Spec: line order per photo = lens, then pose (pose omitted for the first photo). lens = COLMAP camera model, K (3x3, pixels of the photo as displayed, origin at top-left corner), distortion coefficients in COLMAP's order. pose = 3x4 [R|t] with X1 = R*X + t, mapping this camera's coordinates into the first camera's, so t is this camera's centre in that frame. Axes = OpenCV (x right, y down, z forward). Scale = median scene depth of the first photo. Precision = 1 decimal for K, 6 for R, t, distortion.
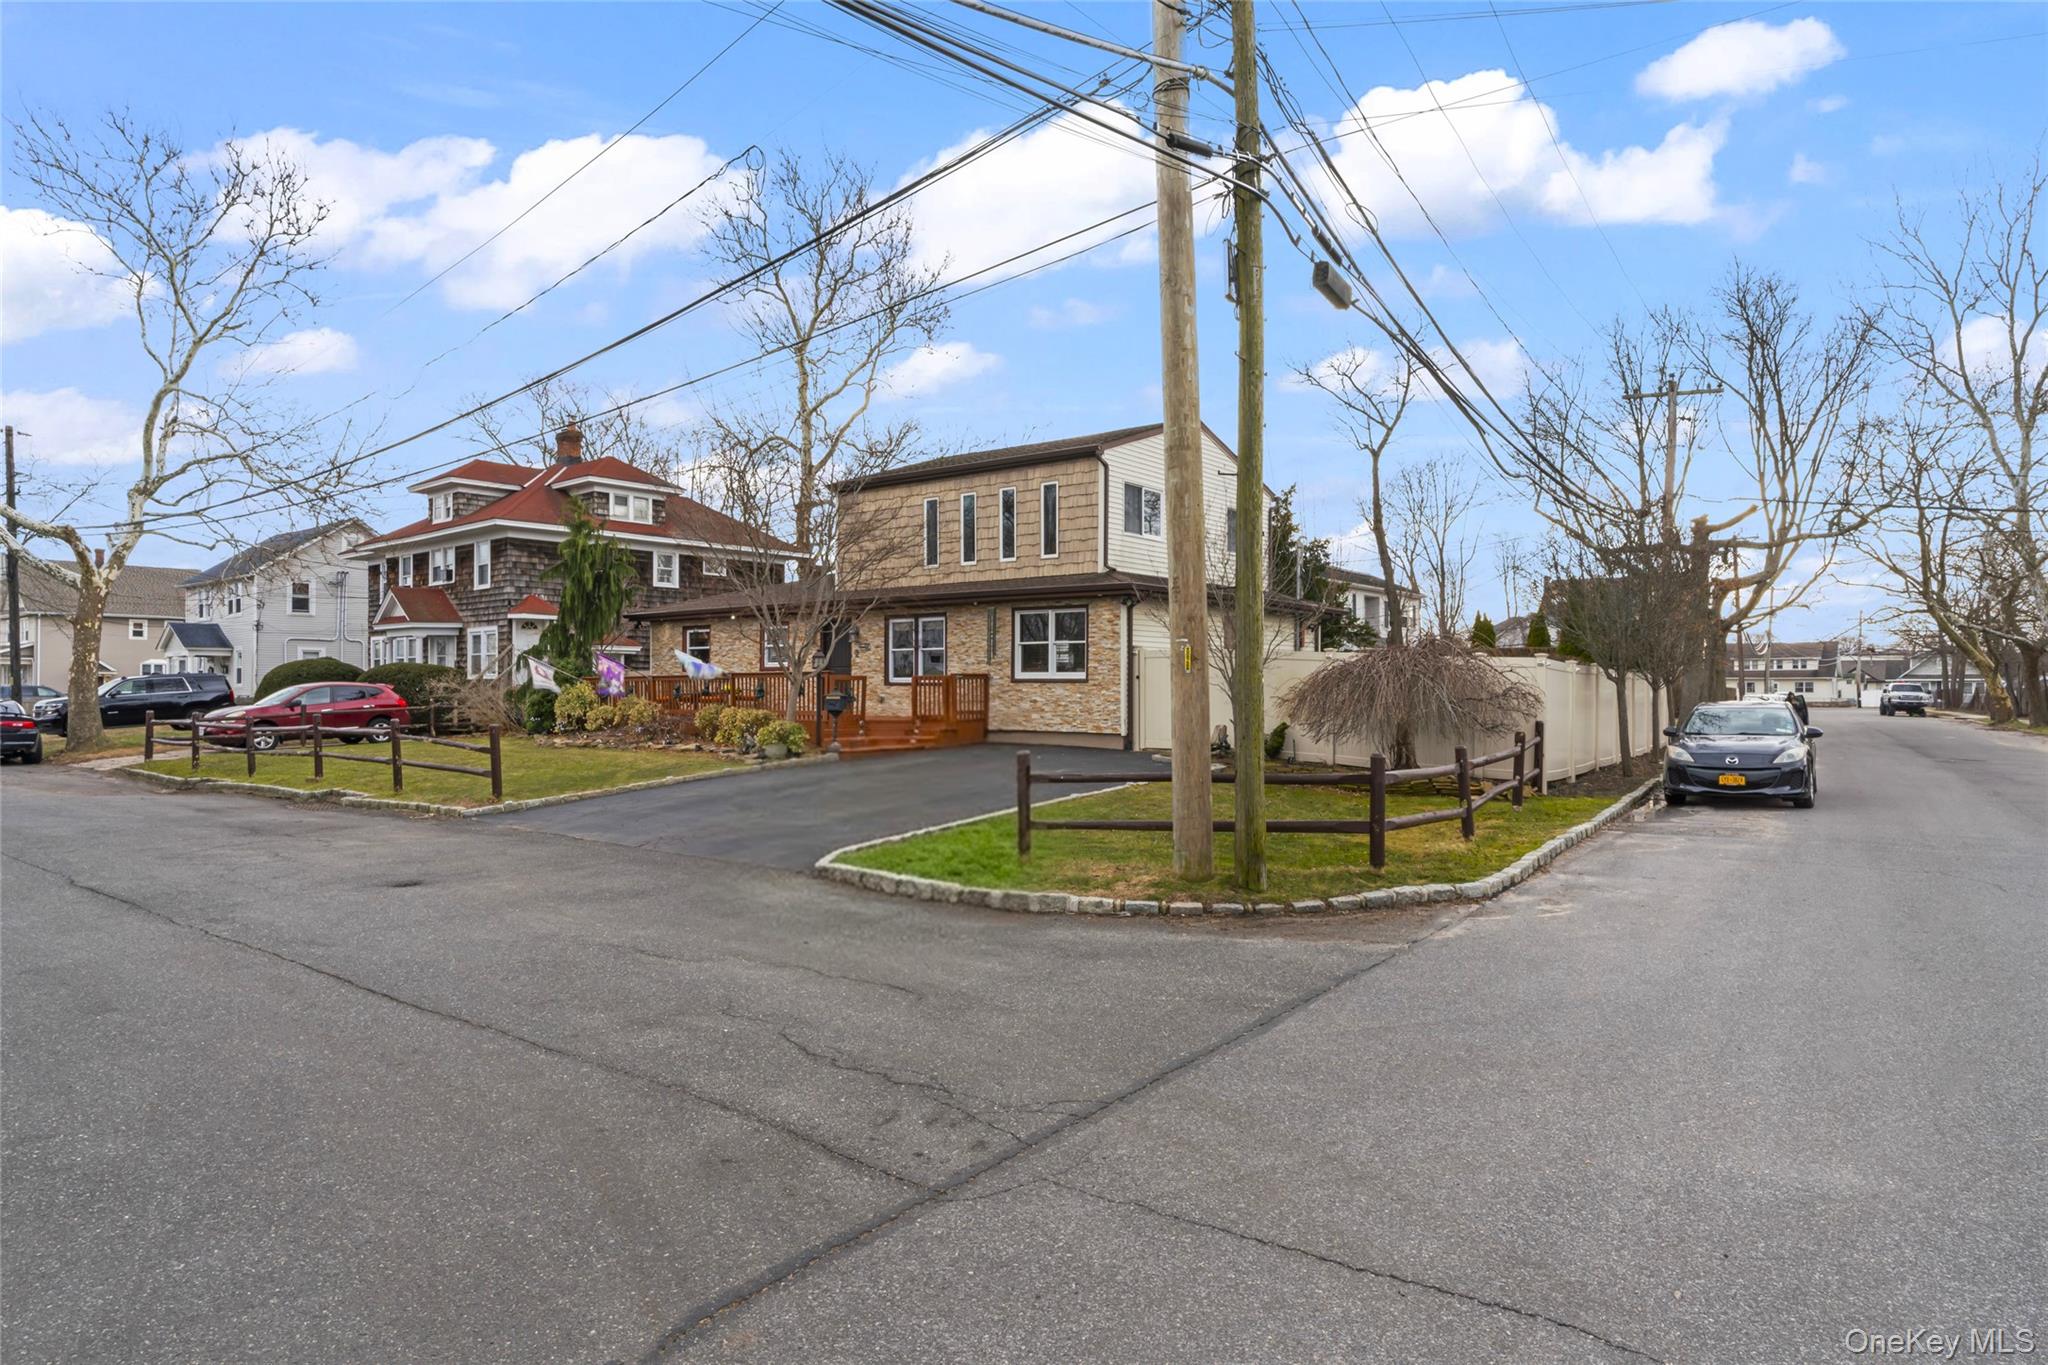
lens RADIAL K [[1137.6, 0, 1024.0], [0, 1137.6, 682.5], [0, 0, 1]] dist [-0.001970, -0.000056]
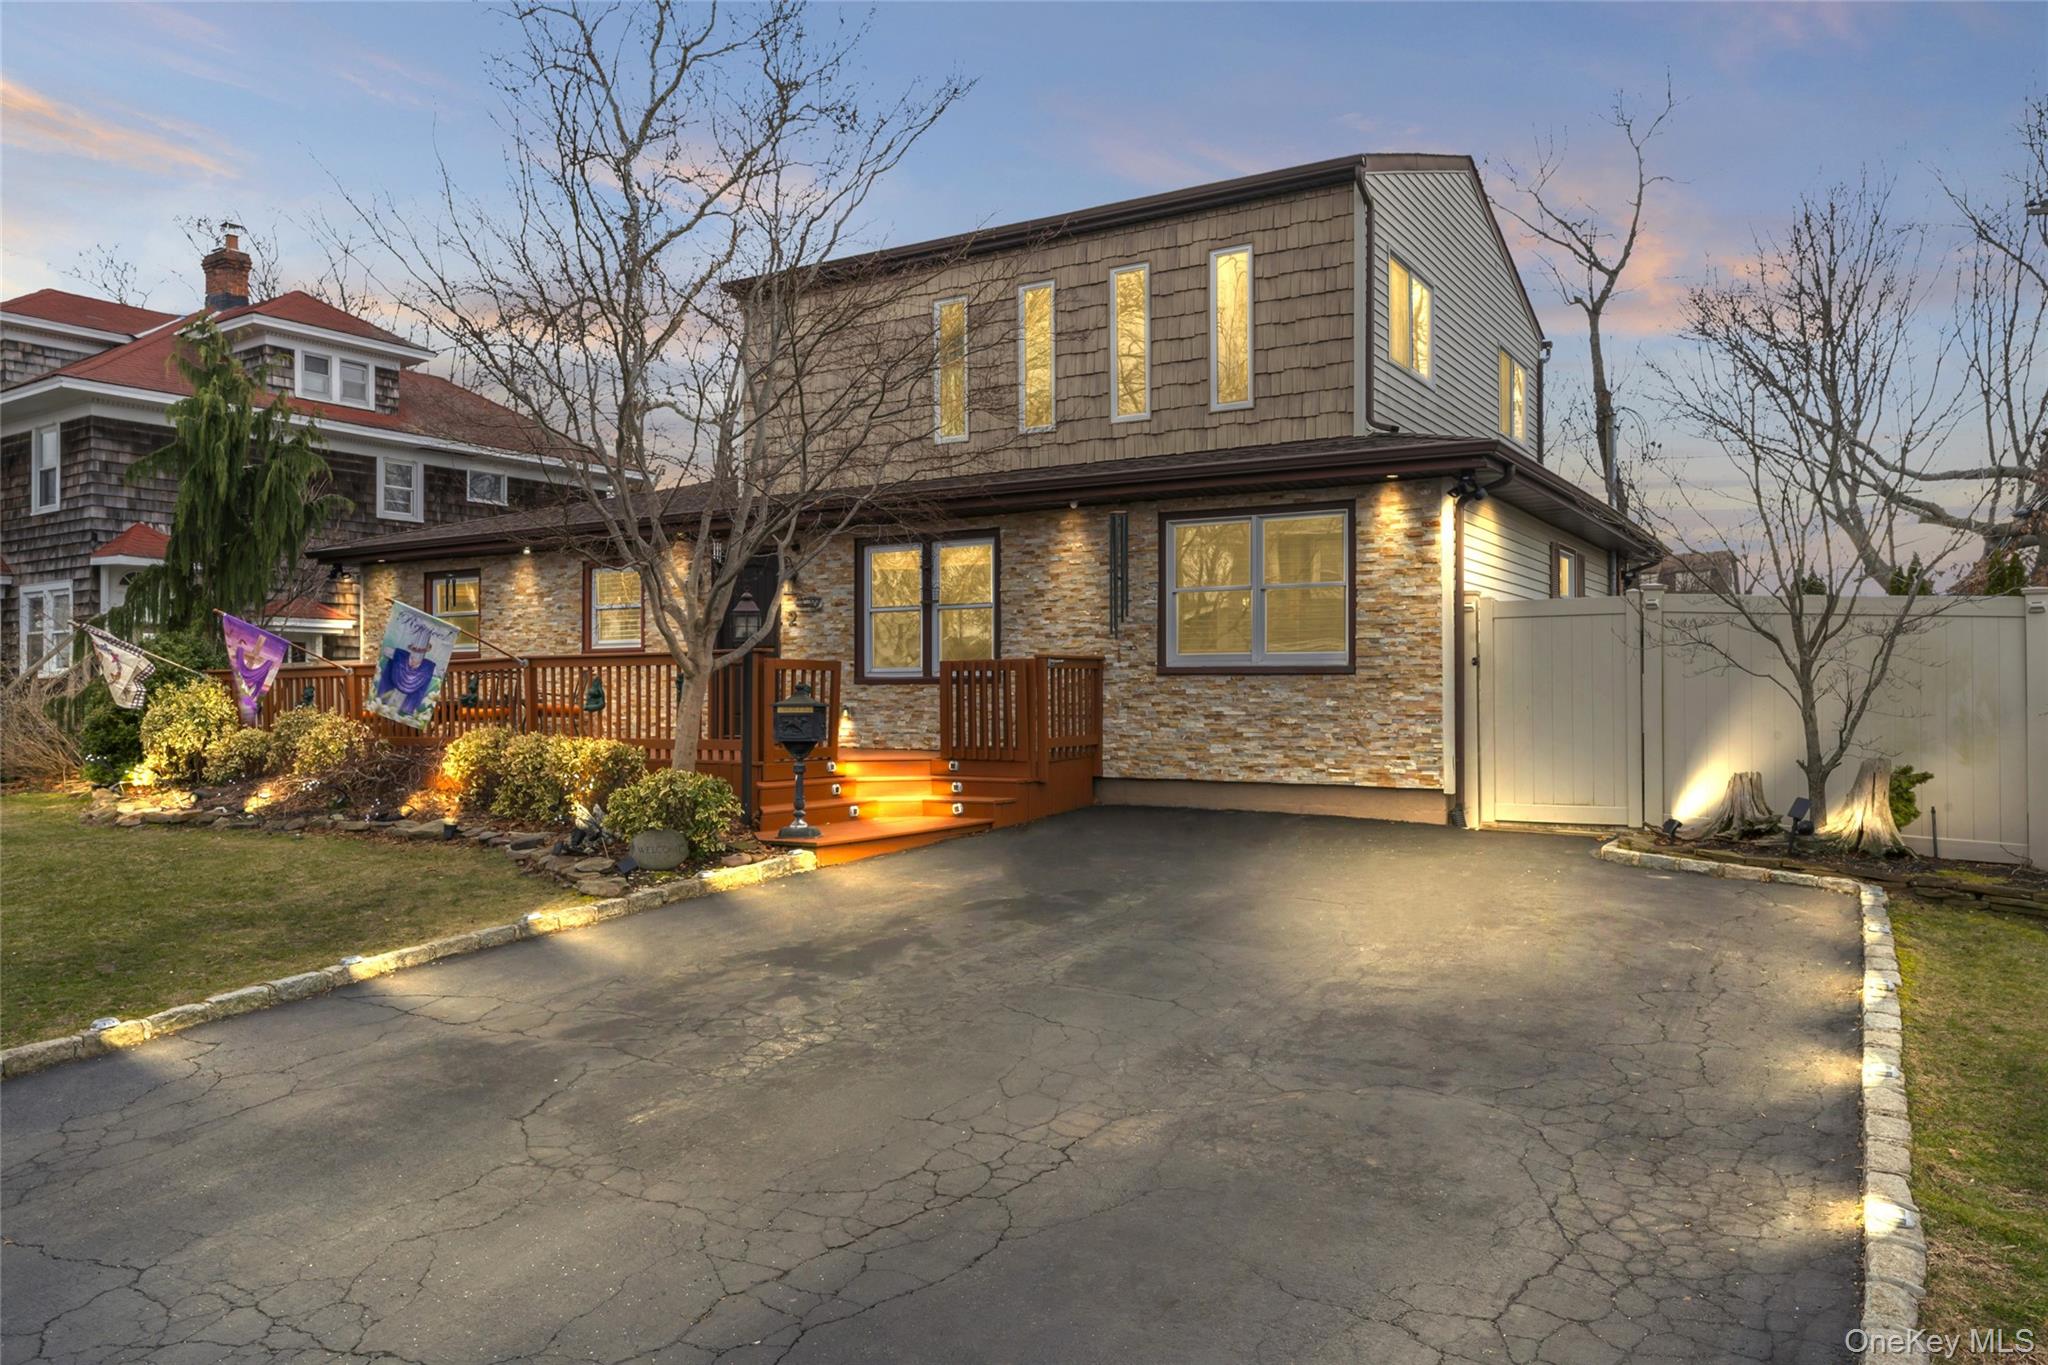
lens RADIAL K [[1387.3, 0, 1024.0], [0, 1387.3, 682.5], [0, 0, 1]] dist [0.004938, 0.003266]
pose [[0.994489, -0.001827, 0.104828, -0.112037], [0.002345, 0.999986, -0.004822, 0.004867], [-0.104818, 0.005041, 0.994479, 0.403890]]
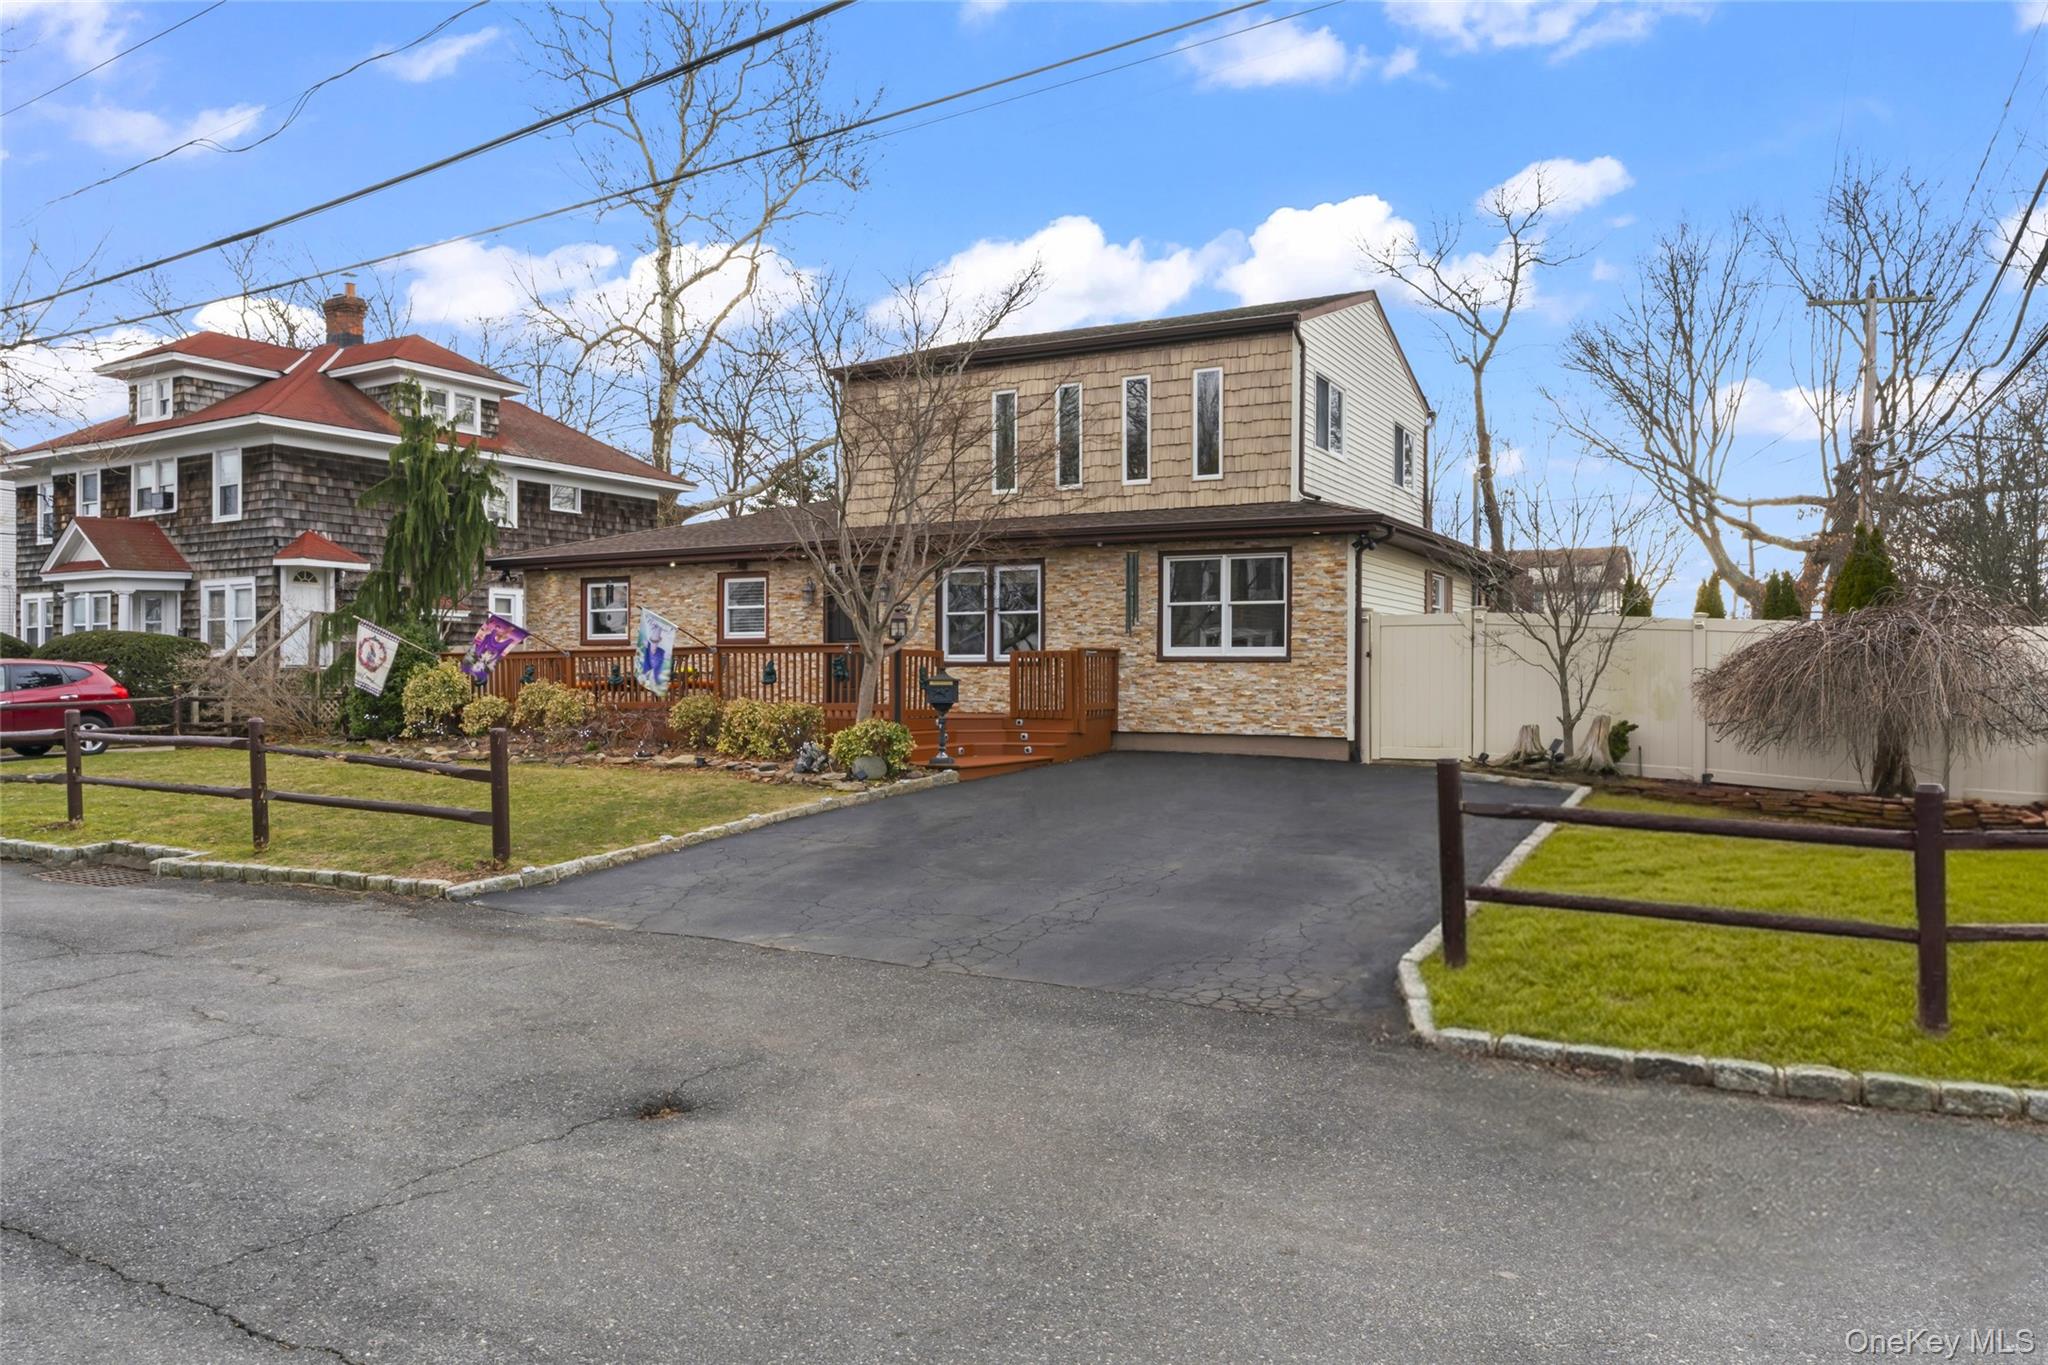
lens RADIAL K [[1368.7, 0, 1024.0], [0, 1368.7, 682.5], [0, 0, 1]] dist [0.000470, 0.000323]
pose [[0.988084, 0.002156, 0.153898, -0.194211], [-0.003610, 0.999952, 0.009163, 0.004553], [-0.153871, -0.009609, 0.988044, 0.187393]]
